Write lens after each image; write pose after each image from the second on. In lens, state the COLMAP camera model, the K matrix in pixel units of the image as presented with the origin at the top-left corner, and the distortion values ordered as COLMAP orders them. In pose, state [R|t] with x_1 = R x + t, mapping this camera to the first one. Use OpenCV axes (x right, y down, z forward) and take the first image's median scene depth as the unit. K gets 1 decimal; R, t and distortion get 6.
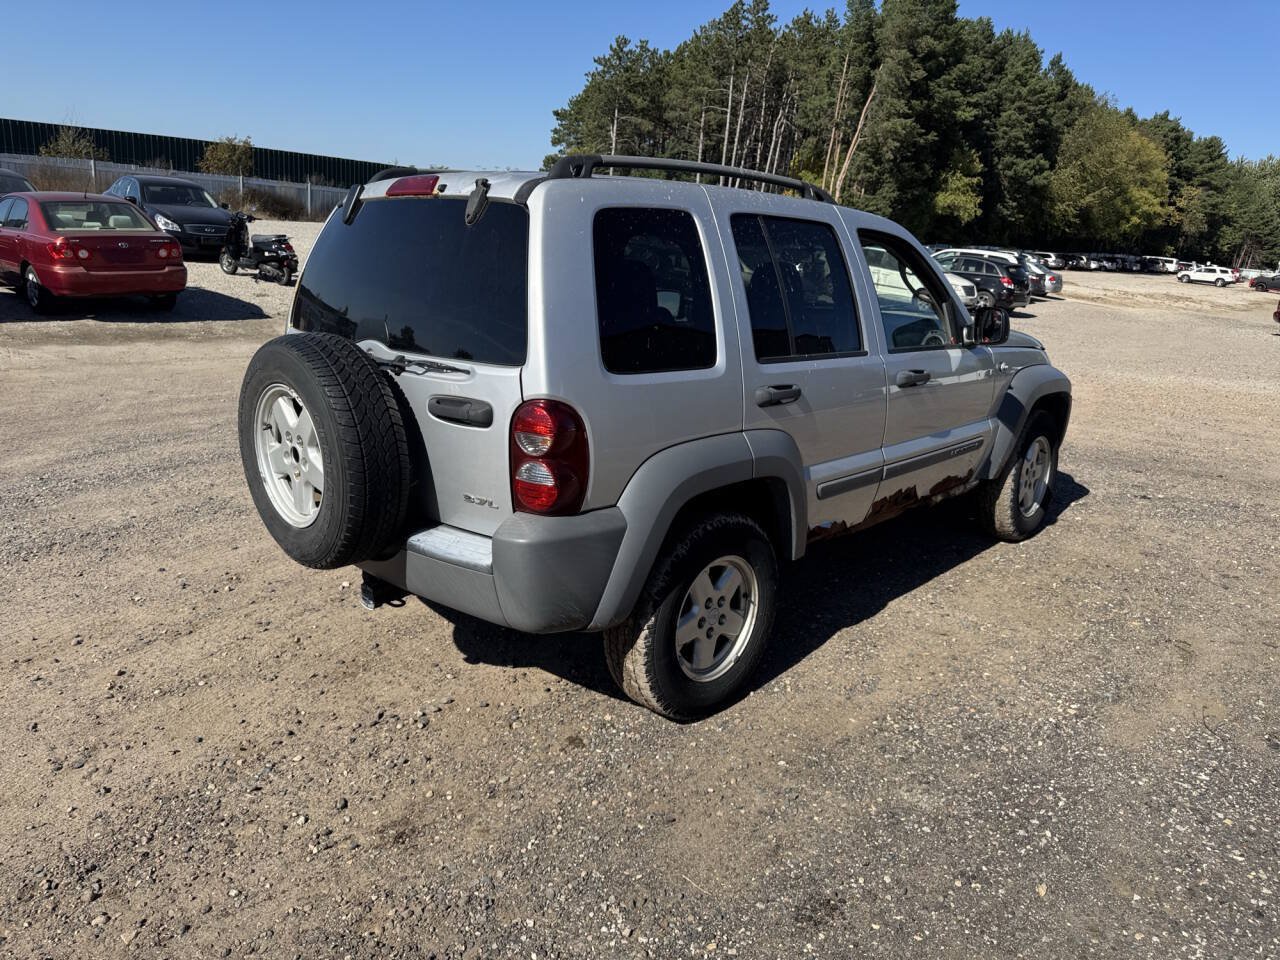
lens RADIAL K [[928.2, 0, 655.7], [0, 928.2, 480.3], [0, 0, 1]] dist [0.059082, -0.077956]
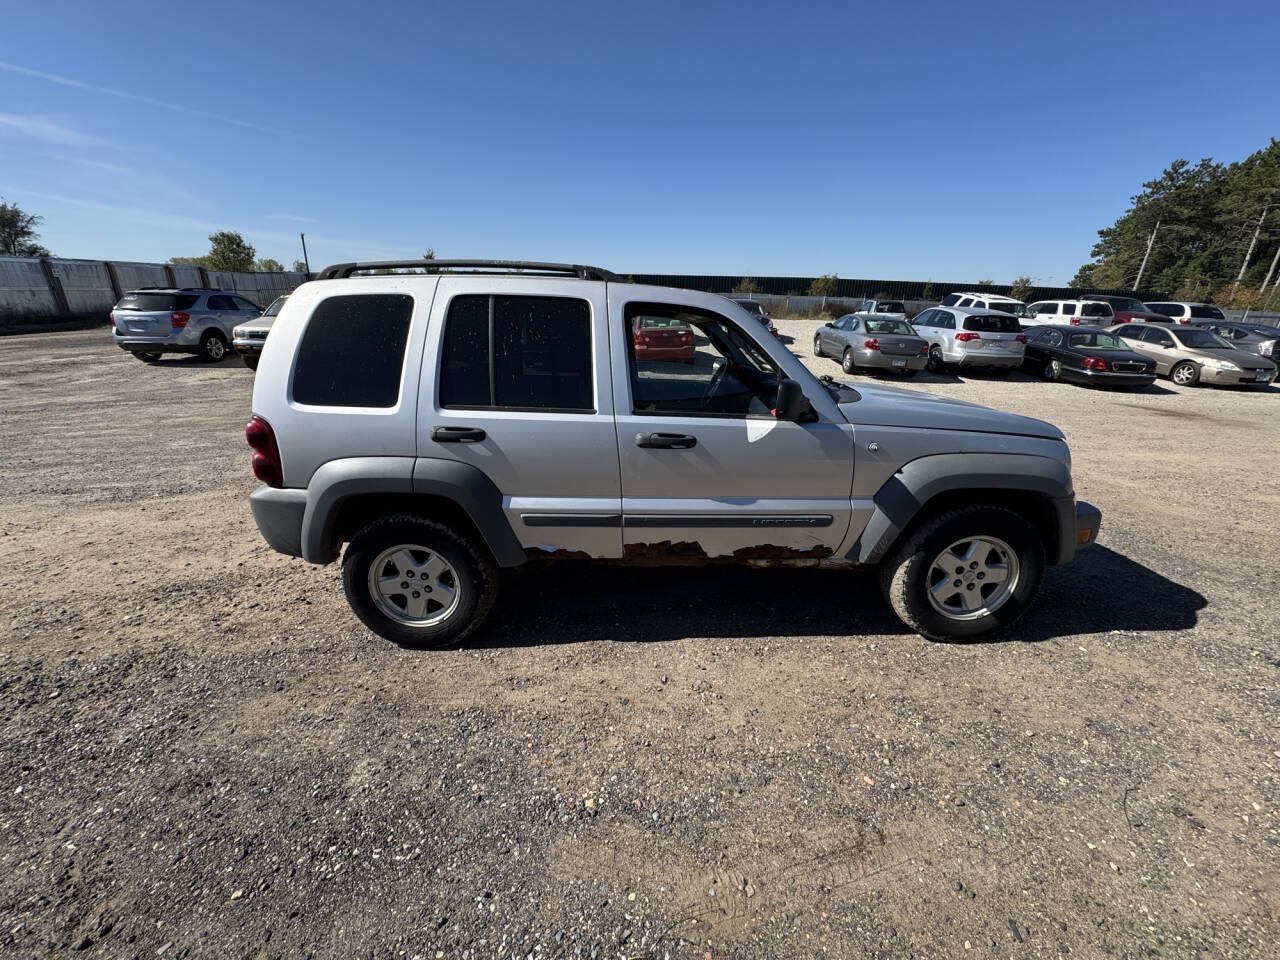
lens RADIAL K [[516.2, 0, 613.4], [0, 516.2, 485.4], [0, 0, 1]] dist [-0.003710, 0.000110]
pose [[0.675652, 0.192872, -0.711544, 0.209658], [-0.166934, 0.980127, 0.107161, -0.035839], [0.718072, 0.046378, 0.694422, 0.173564]]
